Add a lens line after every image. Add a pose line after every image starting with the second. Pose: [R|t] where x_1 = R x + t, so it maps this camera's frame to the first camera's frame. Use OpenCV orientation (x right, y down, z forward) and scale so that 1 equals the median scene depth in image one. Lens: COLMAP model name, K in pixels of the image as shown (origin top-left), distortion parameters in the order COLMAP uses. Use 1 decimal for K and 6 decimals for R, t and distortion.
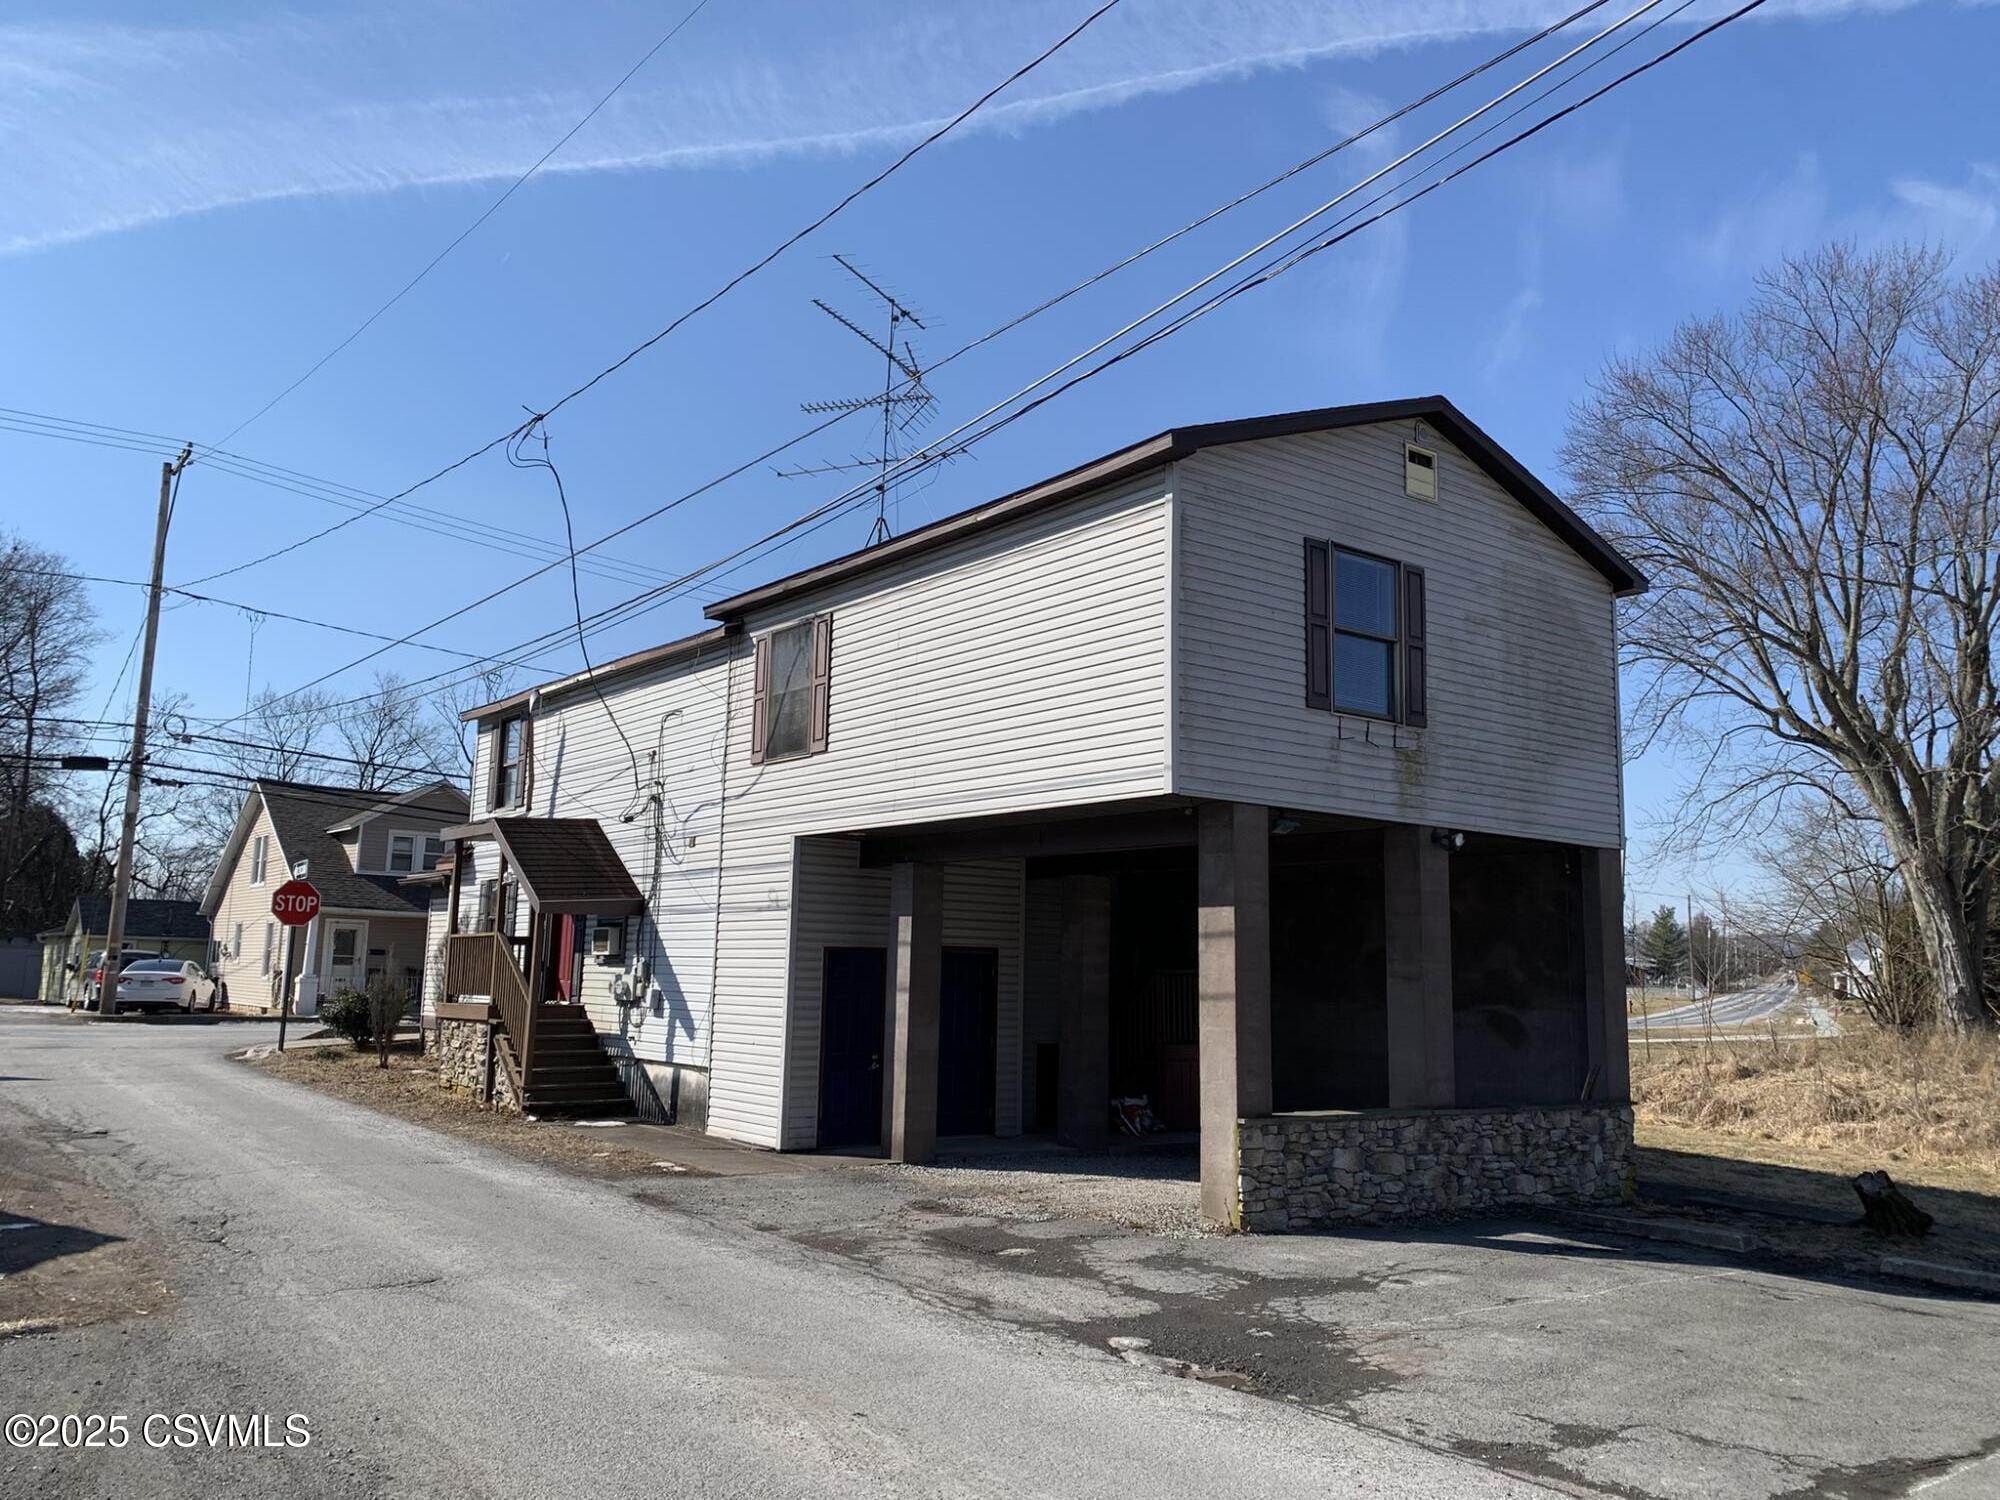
lens RADIAL K [[1582.0, 0, 1006.5], [0, 1582.0, 723.9], [0, 0, 1]] dist [0.096679, -0.157922]
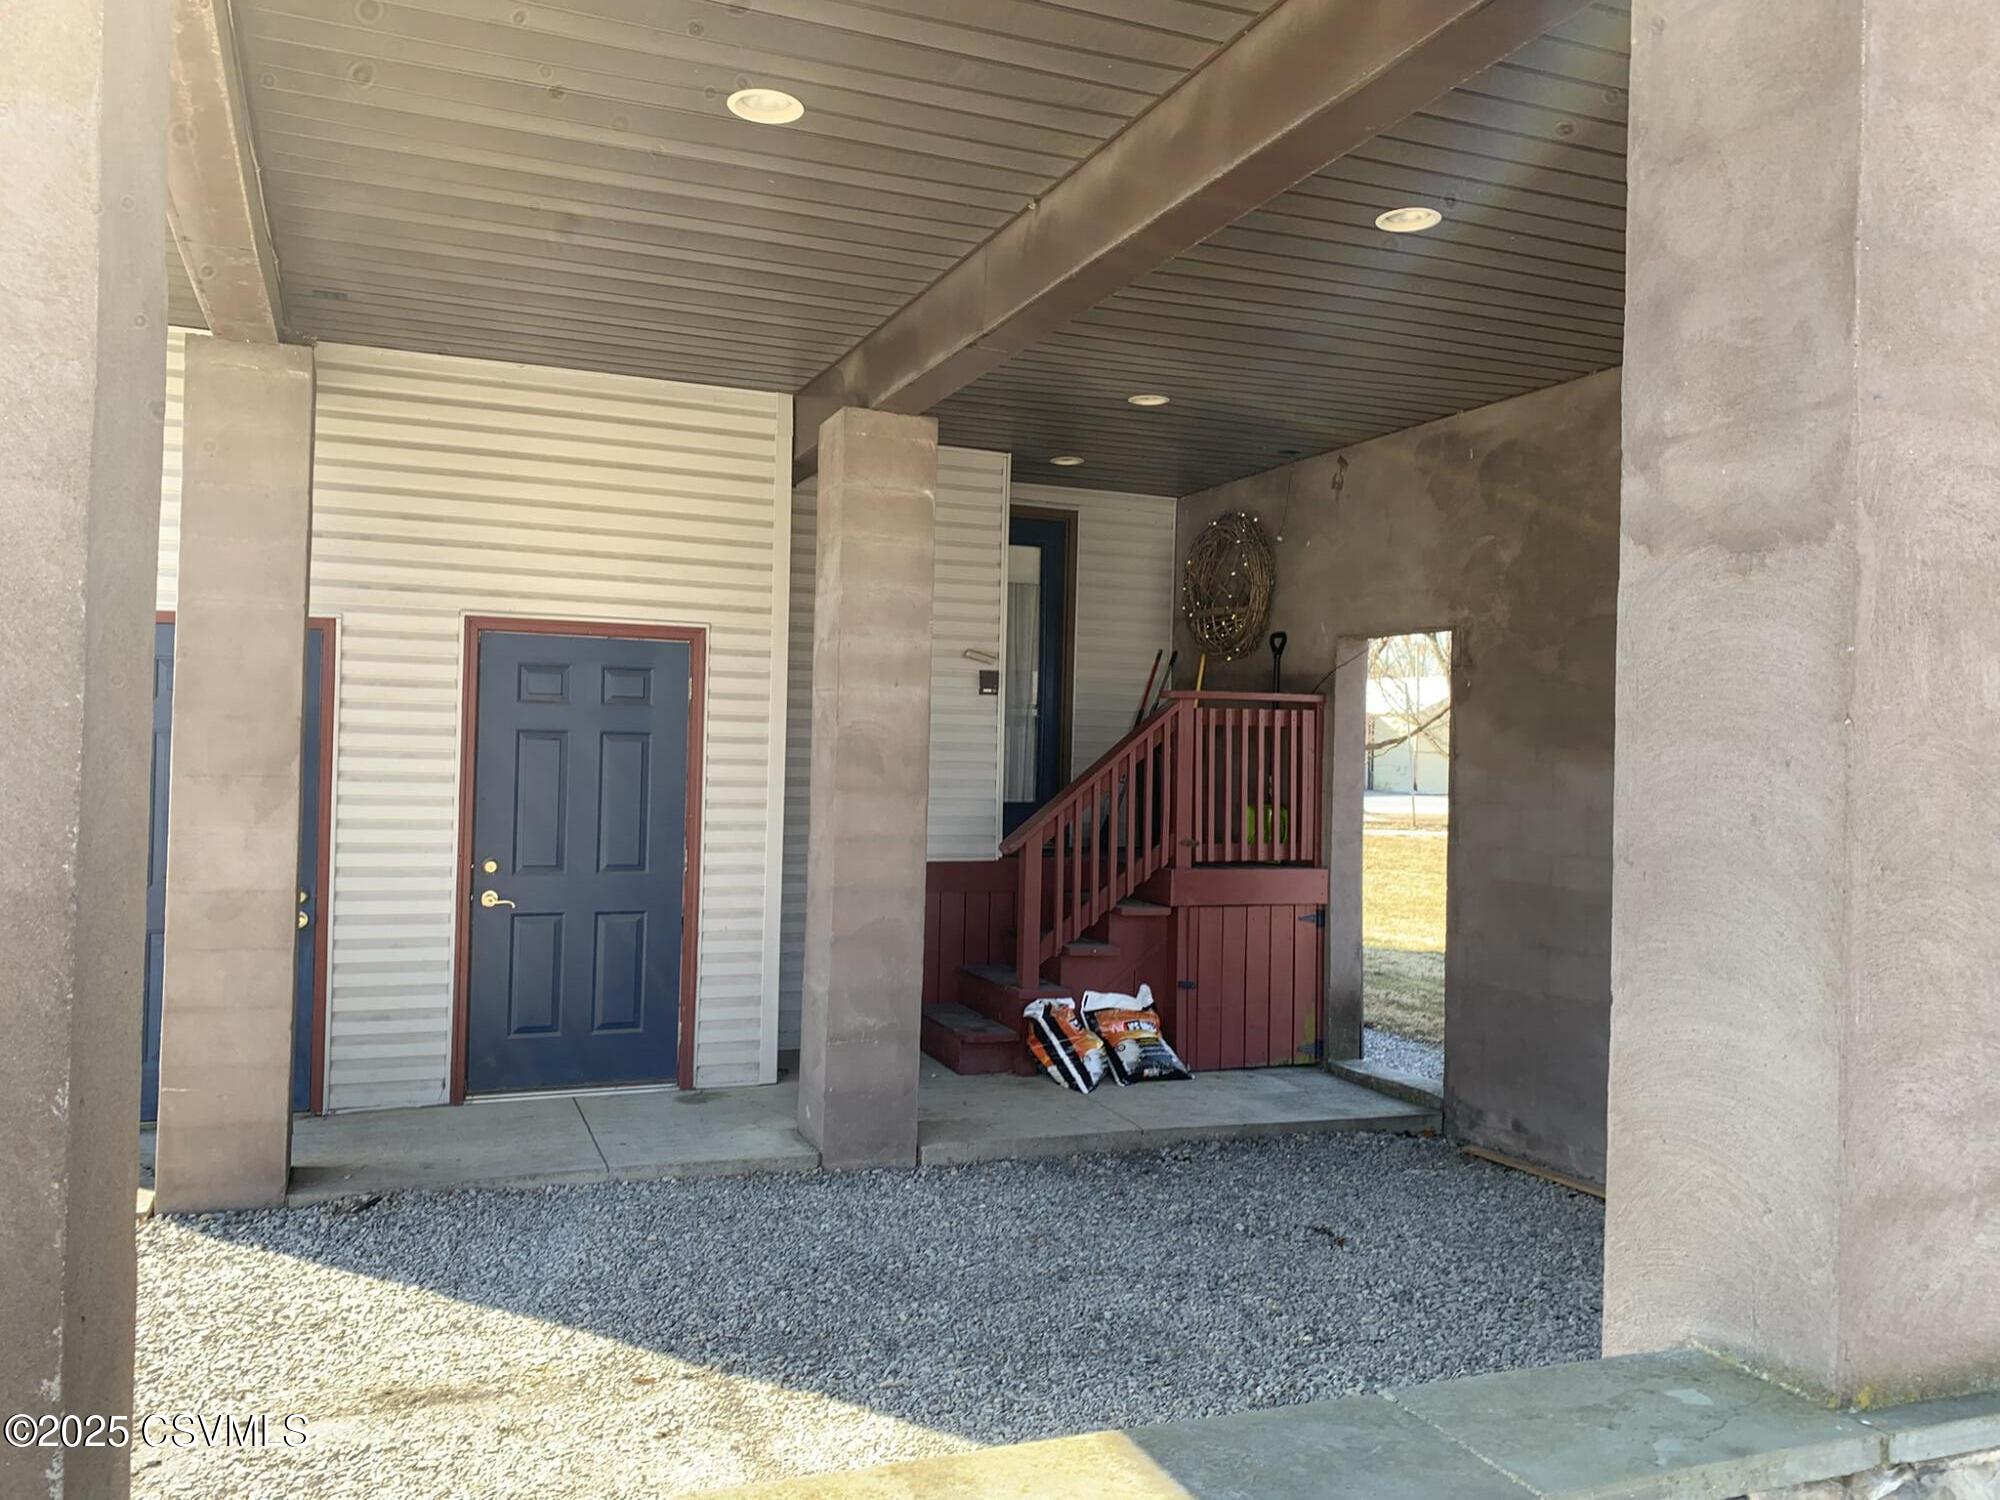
lens RADIAL K [[1582.0, 0, 1006.5], [0, 1582.0, 723.9], [0, 0, 1]] dist [0.096679, -0.157922]
pose [[0.966531, -0.006523, -0.256466, 0.169958], [0.039113, 0.991737, 0.122178, 0.119210], [0.253549, -0.128120, 0.958800, 0.634629]]
